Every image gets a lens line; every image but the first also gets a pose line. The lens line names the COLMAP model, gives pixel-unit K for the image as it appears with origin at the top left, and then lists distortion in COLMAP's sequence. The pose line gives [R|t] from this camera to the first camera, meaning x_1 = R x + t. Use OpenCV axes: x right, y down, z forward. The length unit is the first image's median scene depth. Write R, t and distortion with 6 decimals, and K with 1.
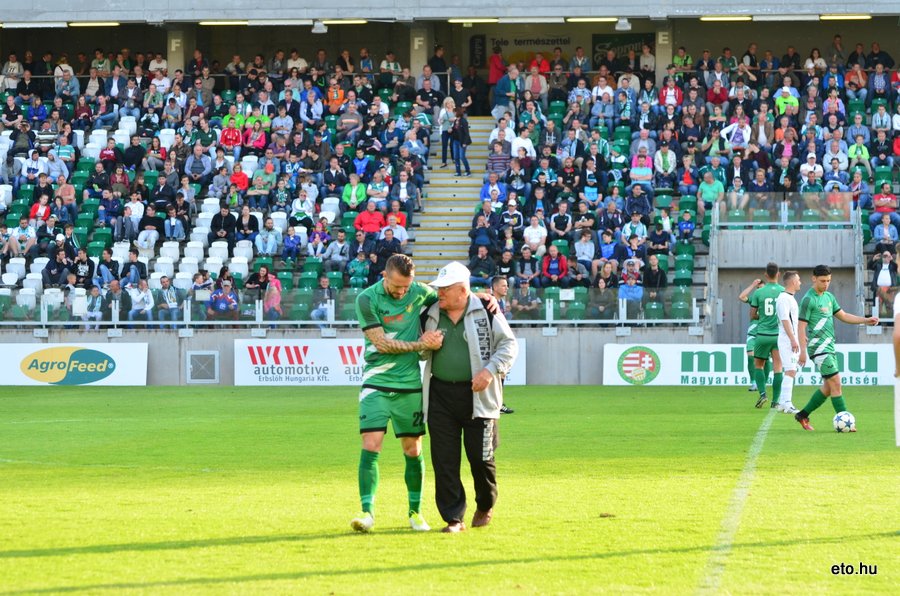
lens RADIAL K [[3886.0, 0, 453.4], [0, 3886.0, 307.2], [0, 0, 1]] dist [0.190837, 0.000000]
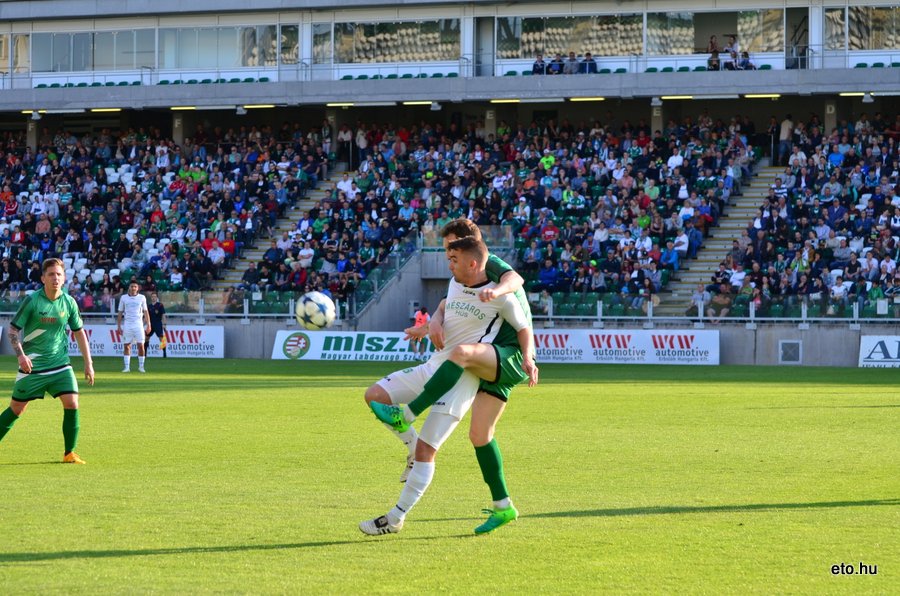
lens RADIAL K [[2971.1, 0, 451.9], [0, 2971.1, 305.4], [0, 0, 1]] dist [-0.105272, 0.000000]
pose [[0.955886, 0.008695, -0.293609, 0.403344], [-0.008894, 0.999960, 0.000657, -0.001064], [0.293603, 0.001983, 0.955925, -0.033442]]
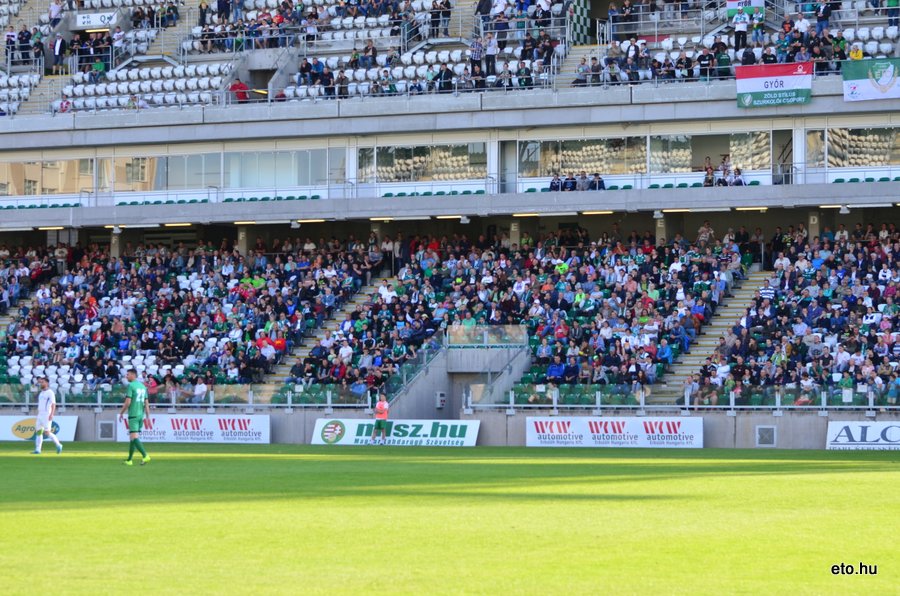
lens RADIAL K [[2660.5, 0, 447.2], [0, 2660.5, 291.4], [0, 0, 1]] dist [-0.034163, 0.000000]
pose [[0.943788, -0.008131, -0.330451, 0.437572], [-0.004873, 0.999247, -0.038504, -0.001162], [0.330515, 0.037950, 0.943037, -0.036319]]
